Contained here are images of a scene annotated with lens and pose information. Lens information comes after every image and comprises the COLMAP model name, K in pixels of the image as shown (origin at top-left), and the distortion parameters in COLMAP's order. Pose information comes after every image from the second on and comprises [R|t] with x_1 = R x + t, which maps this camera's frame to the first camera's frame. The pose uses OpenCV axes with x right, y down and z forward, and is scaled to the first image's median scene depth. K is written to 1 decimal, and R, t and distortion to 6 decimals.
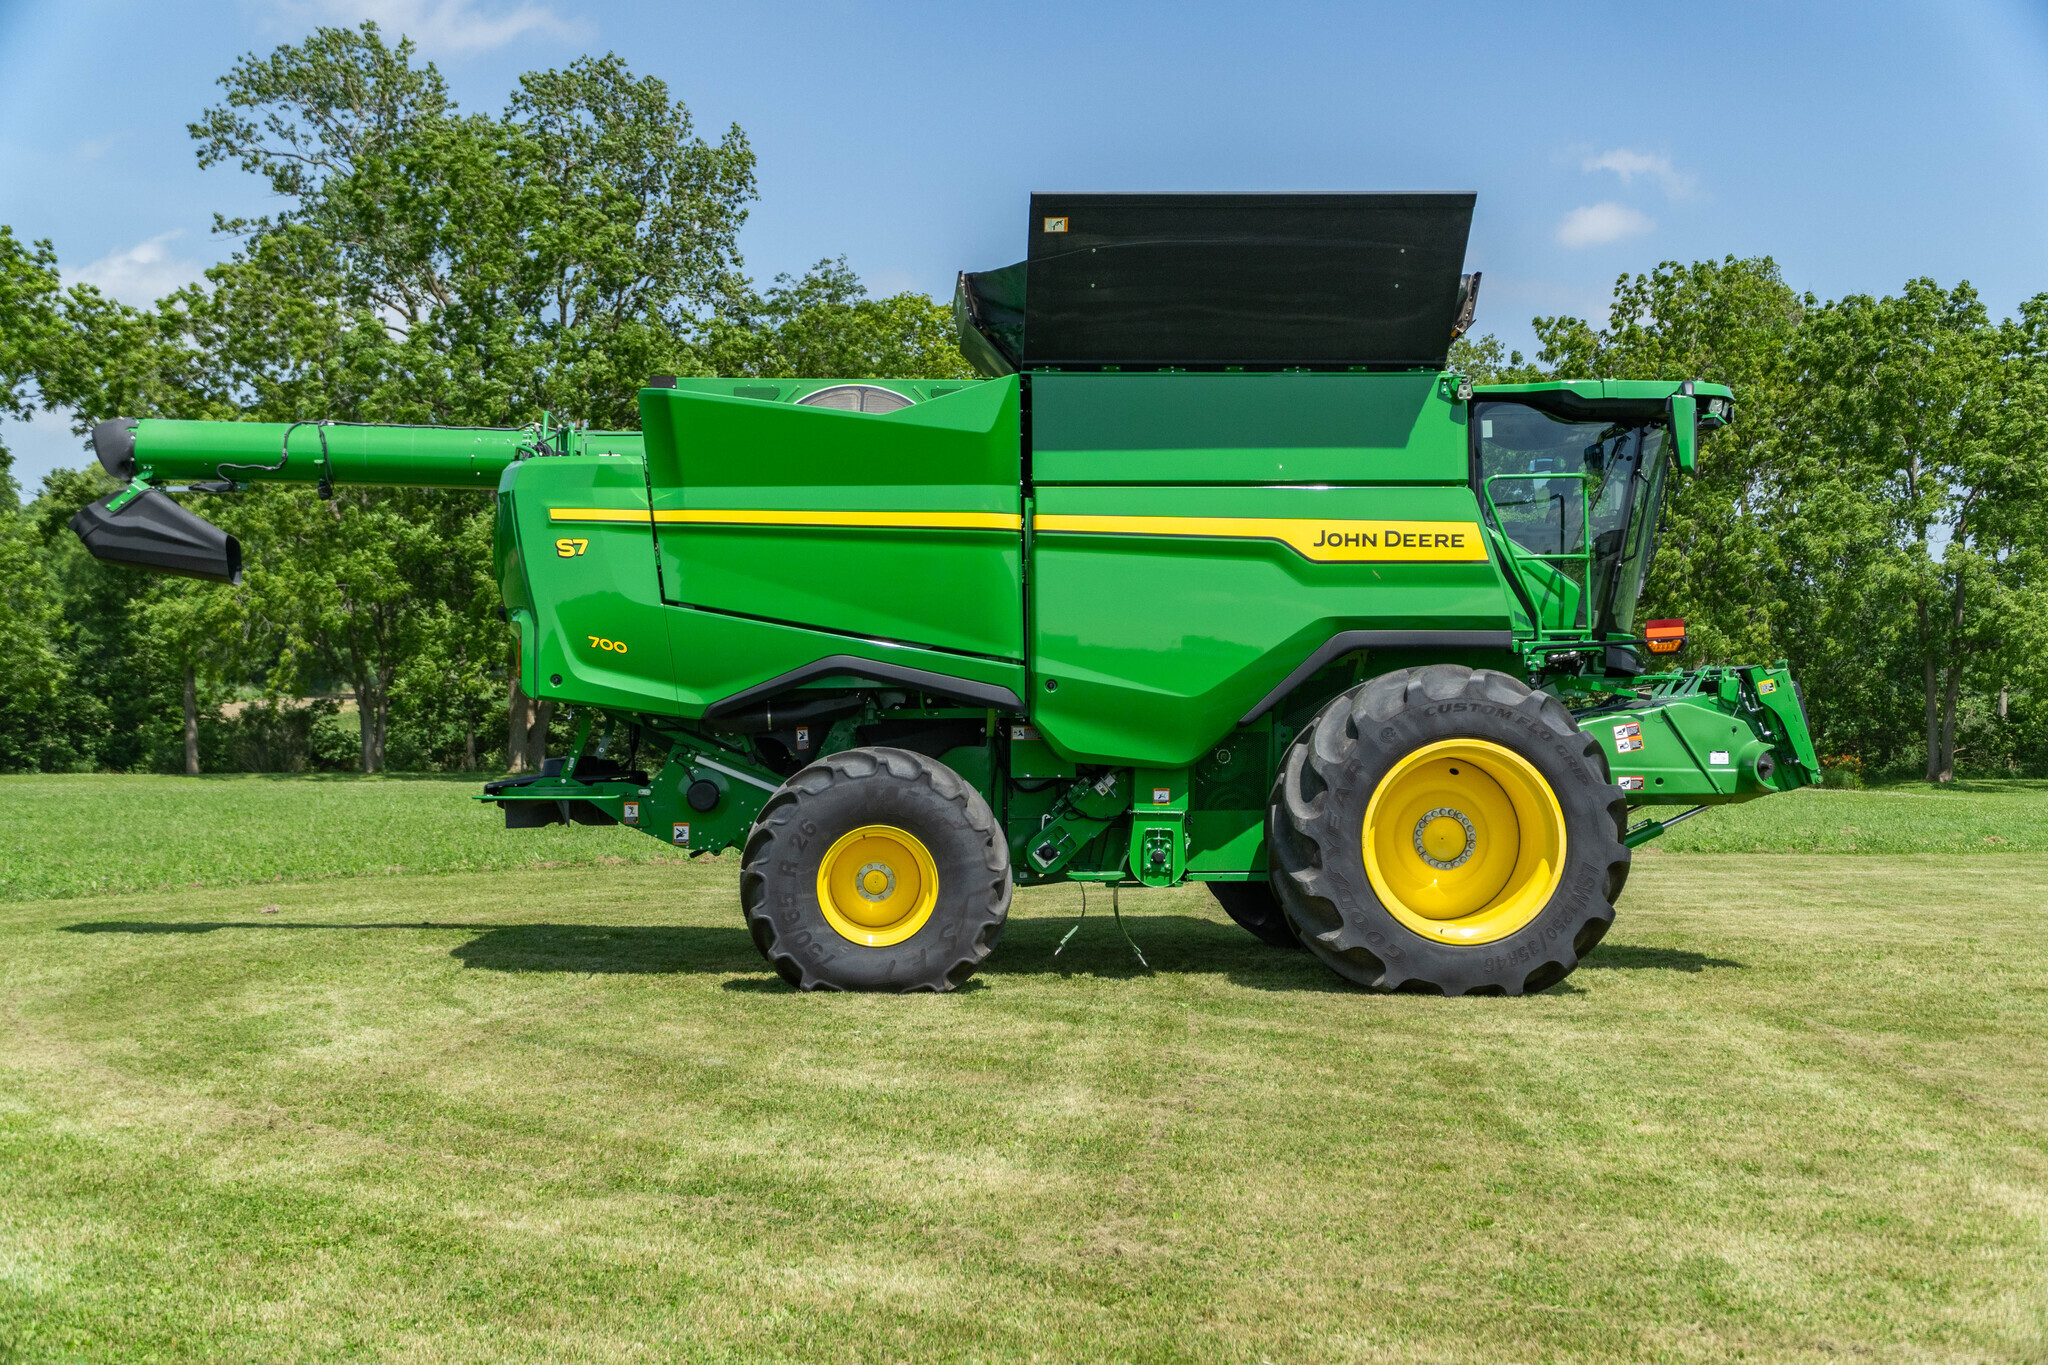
lens RADIAL K [[2548.2, 0, 1024.0], [0, 2548.2, 682.5], [0, 0, 1]] dist [0.109955, 0.025418]
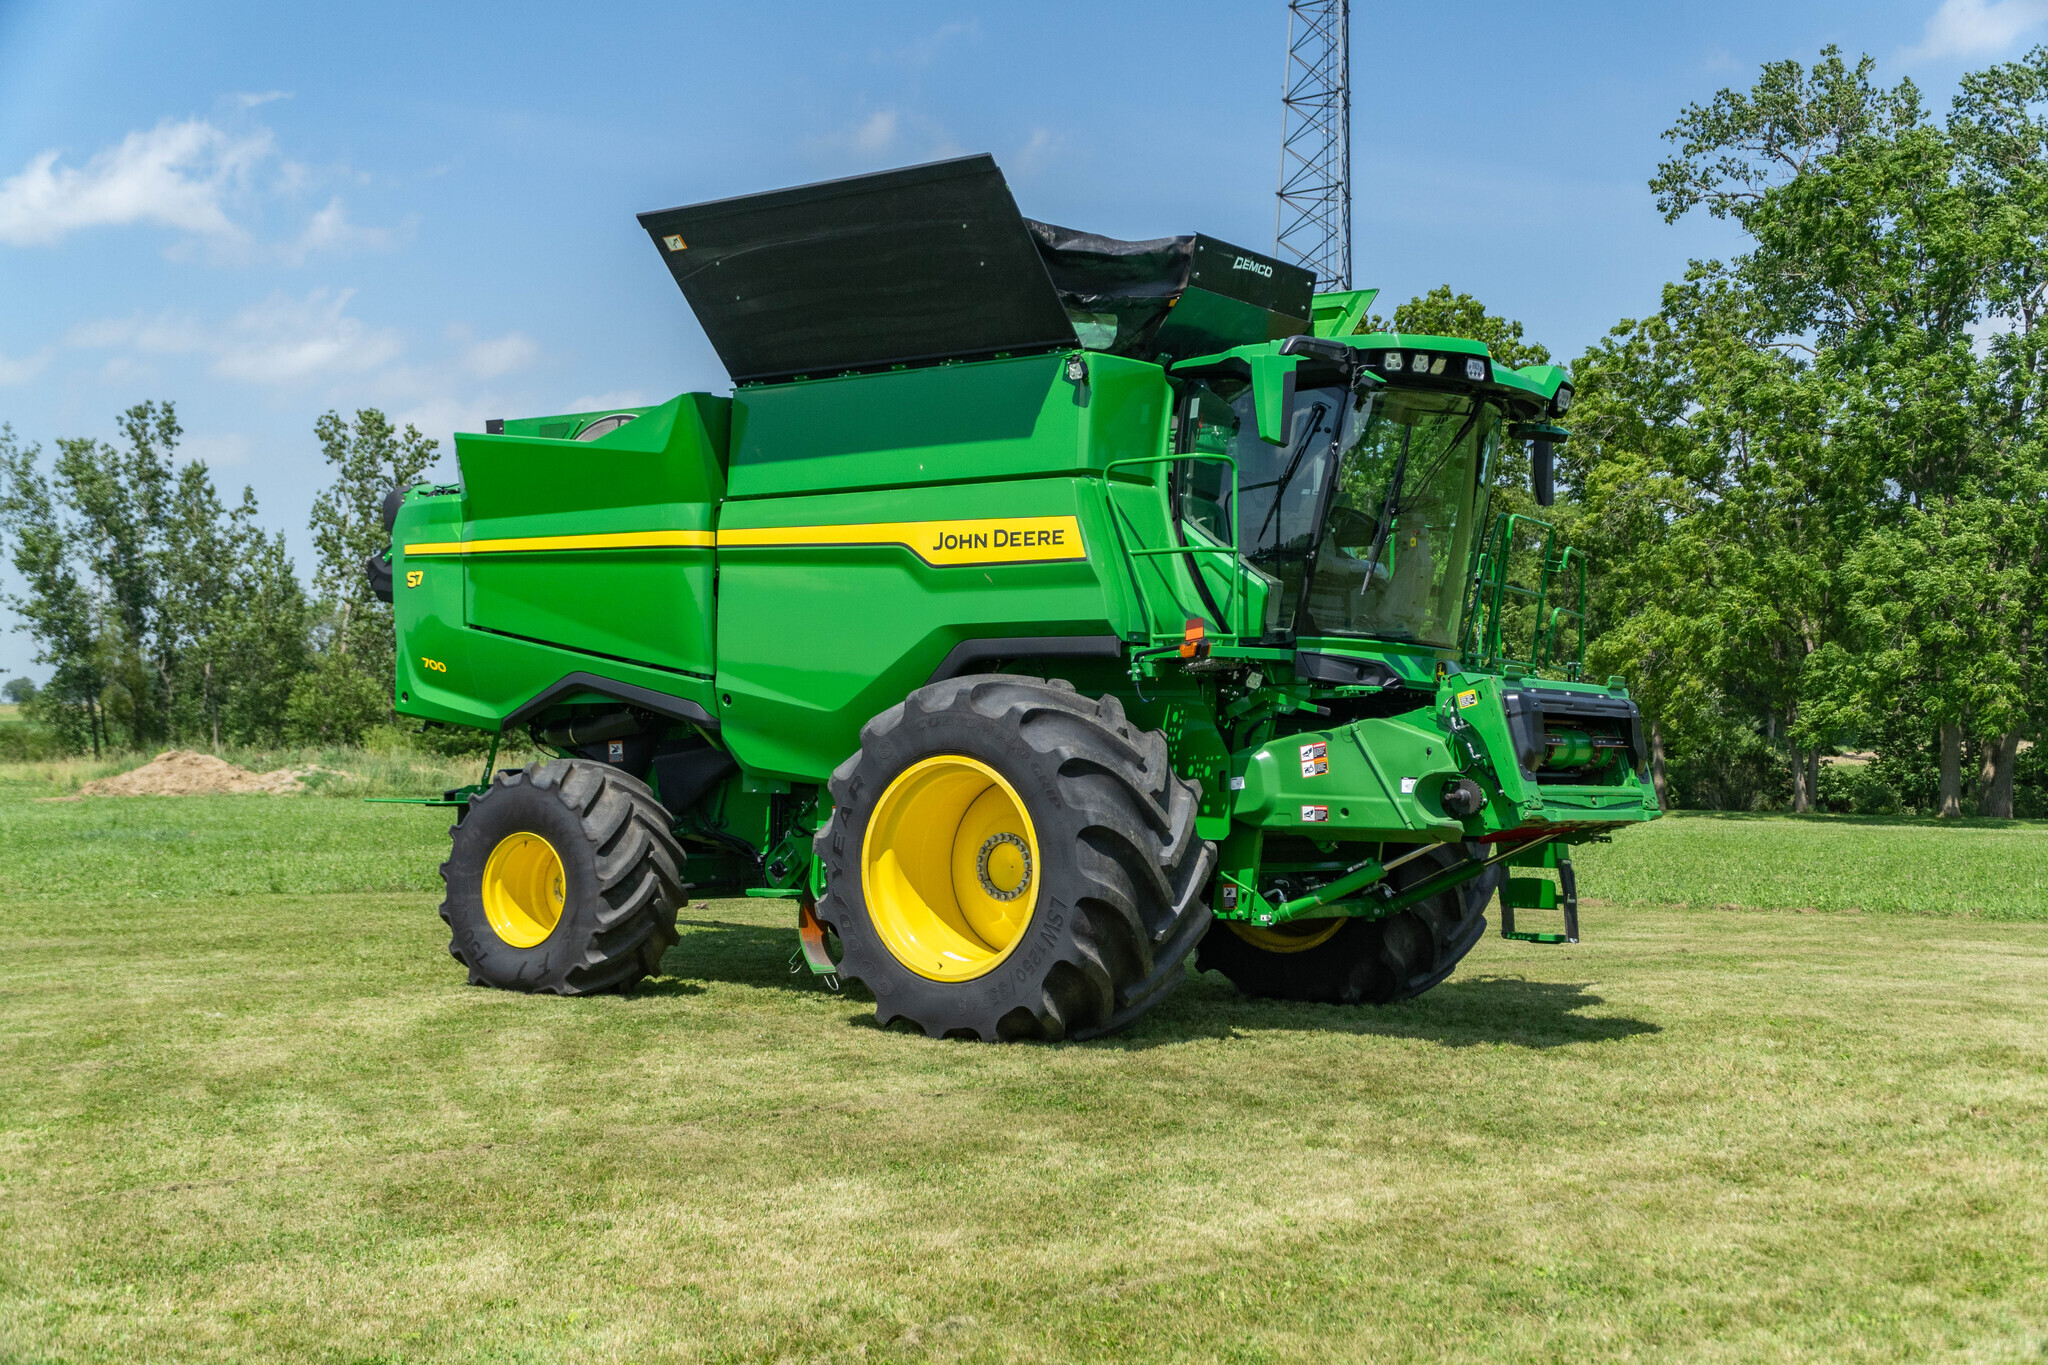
lens RADIAL K [[2548.2, 0, 1024.0], [0, 2548.2, 682.5], [0, 0, 1]] dist [0.109955, 0.025418]
pose [[0.762991, -0.009291, -0.646342, 0.744290], [-0.002435, 0.999848, -0.017248, 0.011317], [0.646405, 0.014734, 0.762853, 0.310196]]
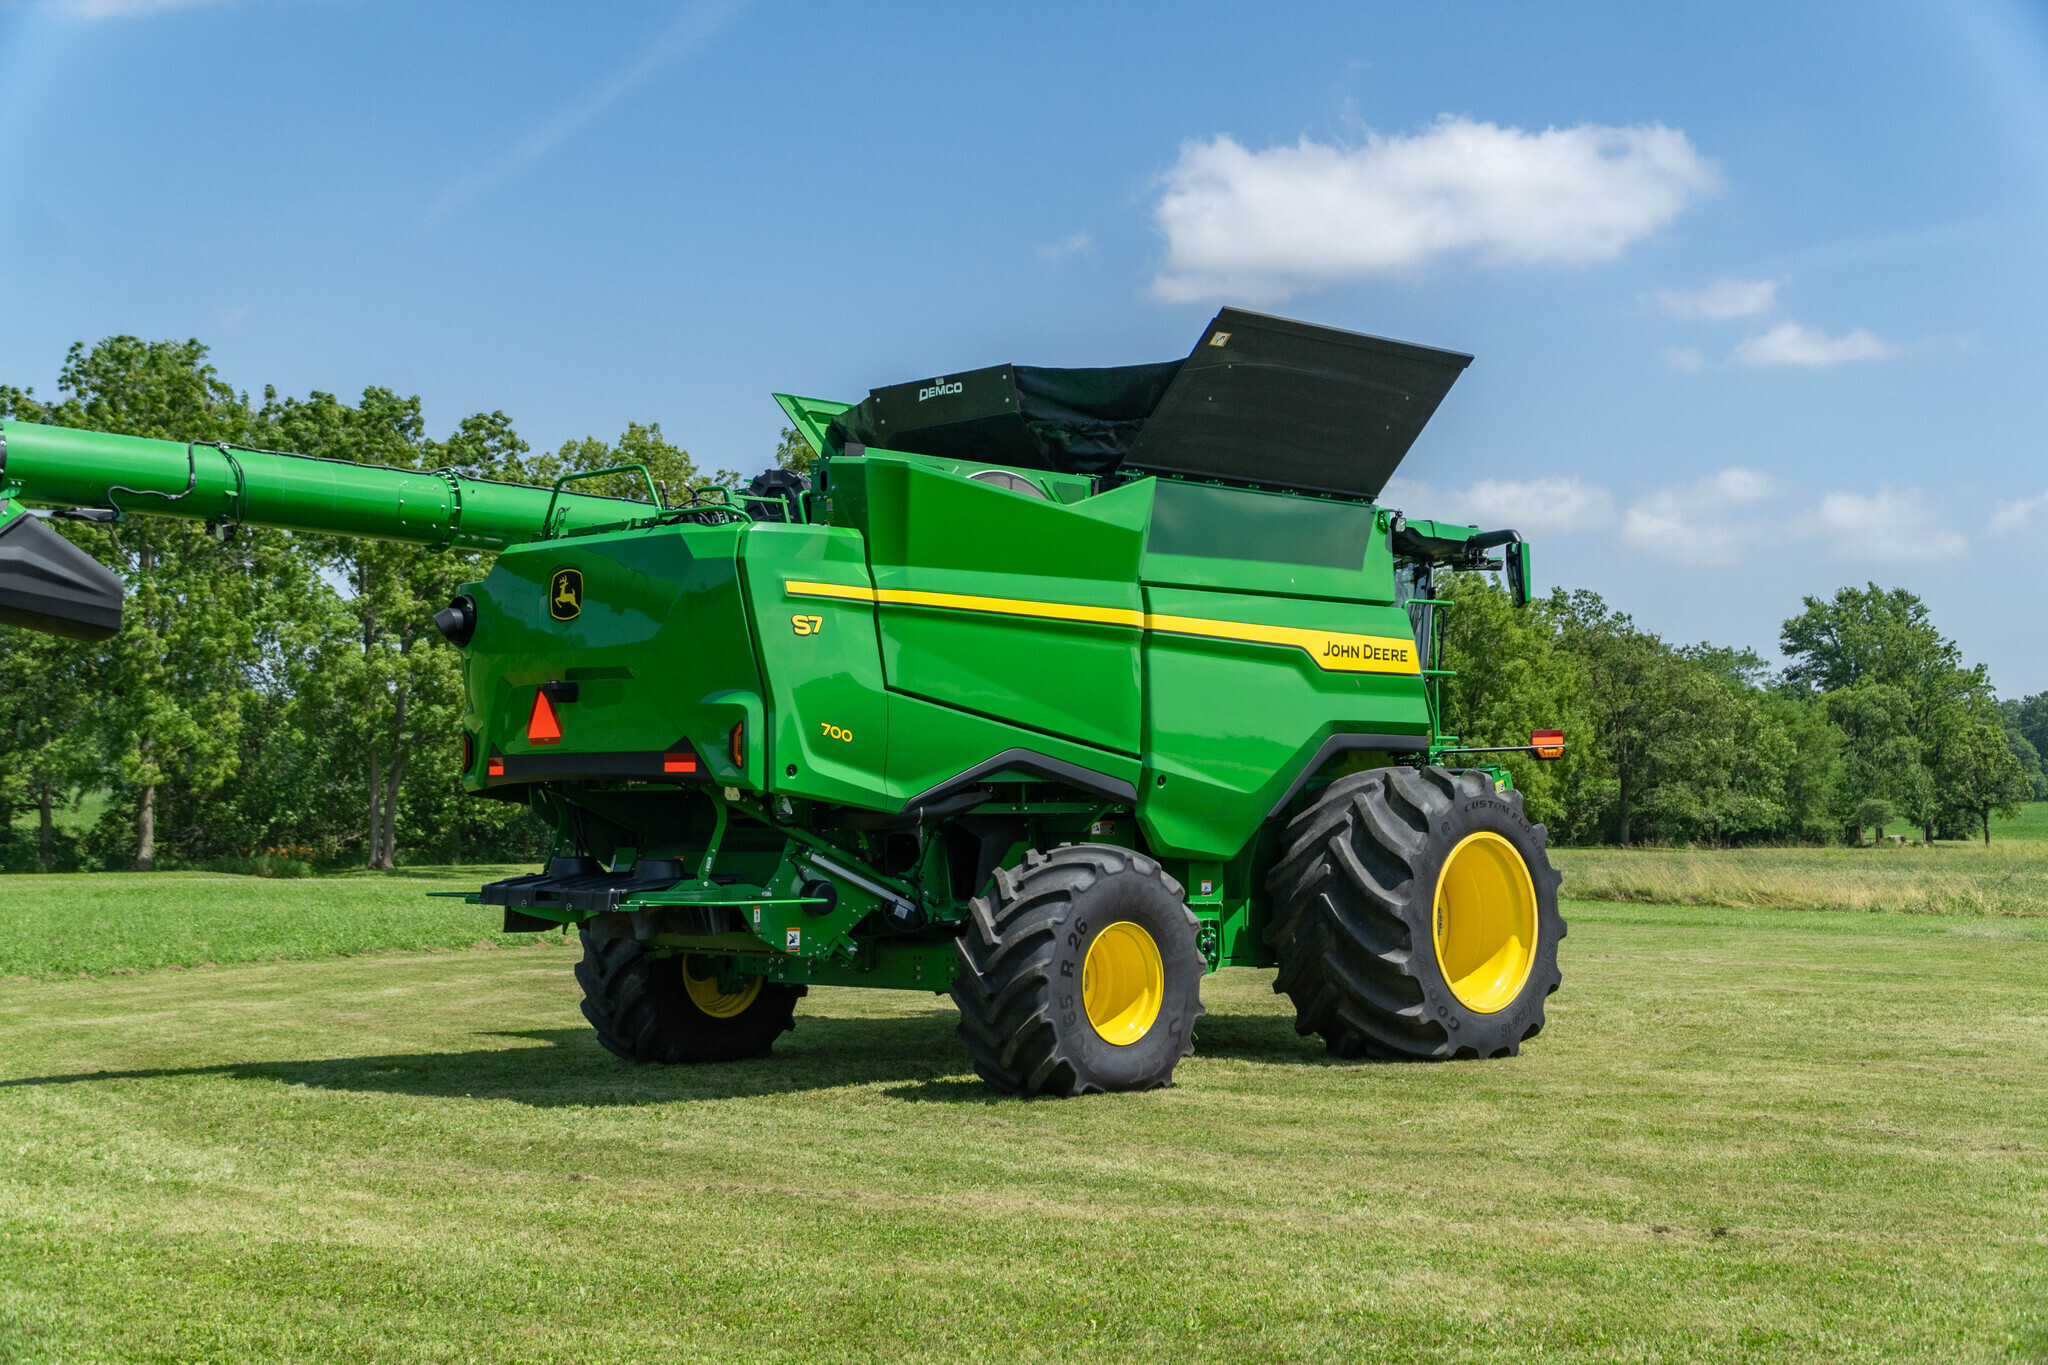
lens RADIAL K [[2548.2, 0, 1024.0], [0, 2548.2, 682.5], [0, 0, 1]] dist [0.109955, 0.025418]
pose [[0.747332, 0.033641, 0.663598, -0.708627], [-0.010811, 0.999201, -0.038480, 0.001600], [-0.664362, 0.021583, 0.747099, 0.270021]]
